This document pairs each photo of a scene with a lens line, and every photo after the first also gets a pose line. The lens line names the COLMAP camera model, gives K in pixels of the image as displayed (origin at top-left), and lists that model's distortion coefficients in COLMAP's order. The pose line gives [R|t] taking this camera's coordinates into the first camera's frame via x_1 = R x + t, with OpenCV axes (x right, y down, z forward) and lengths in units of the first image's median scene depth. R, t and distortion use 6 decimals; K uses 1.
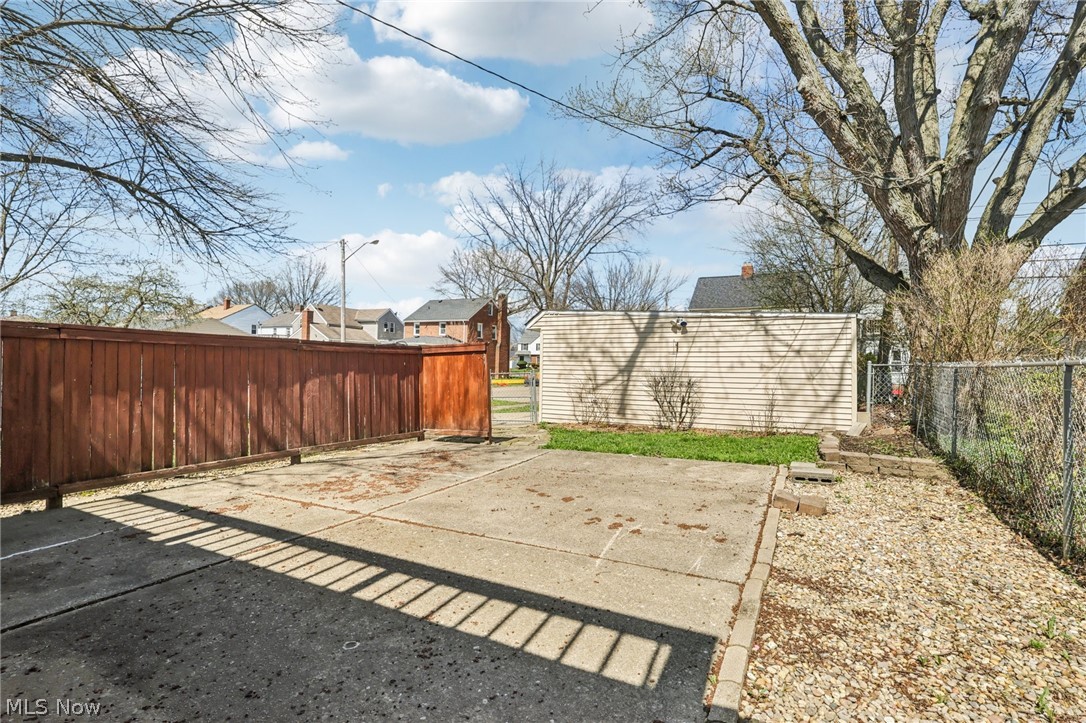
lens RADIAL K [[491.3, 0, 543.0], [0, 491.3, 361.5], [0, 0, 1]] dist [-0.000800, -0.000118]
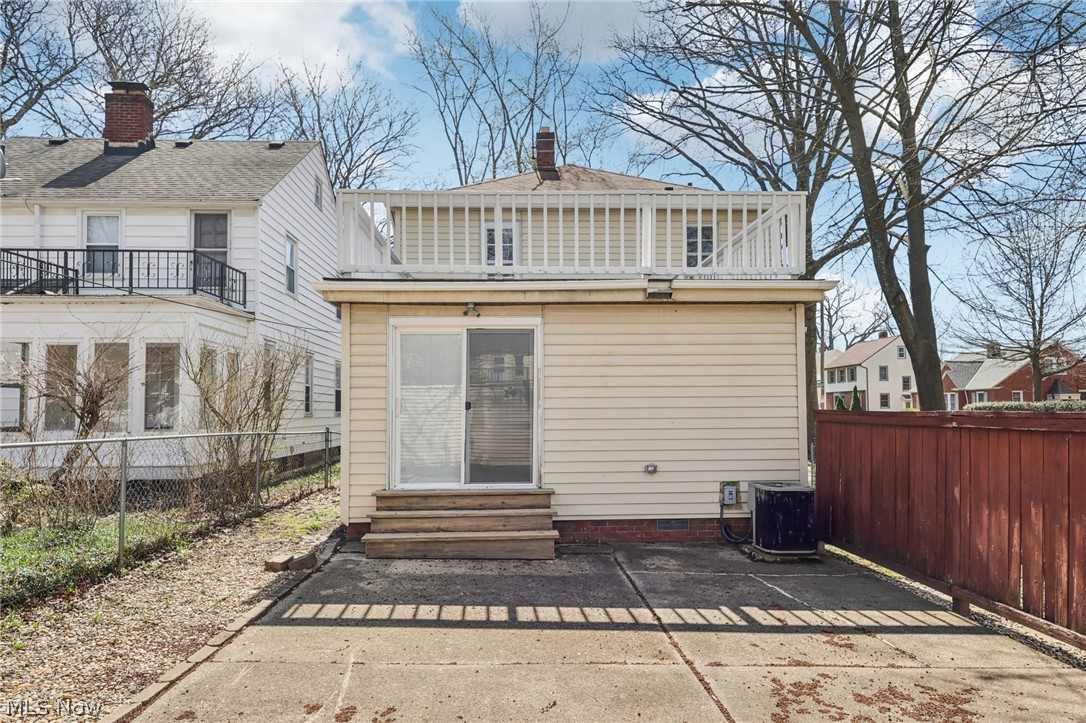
lens RADIAL K [[648.2, 0, 538.9], [0, 648.2, 389.8], [0, 0, 1]] dist [0.001456, 0.001993]
pose [[-0.848504, -0.041650, -0.527547, 0.424733], [-0.015272, 0.998410, -0.054261, -0.052538], [0.528969, -0.037984, -0.847791, 1.986594]]
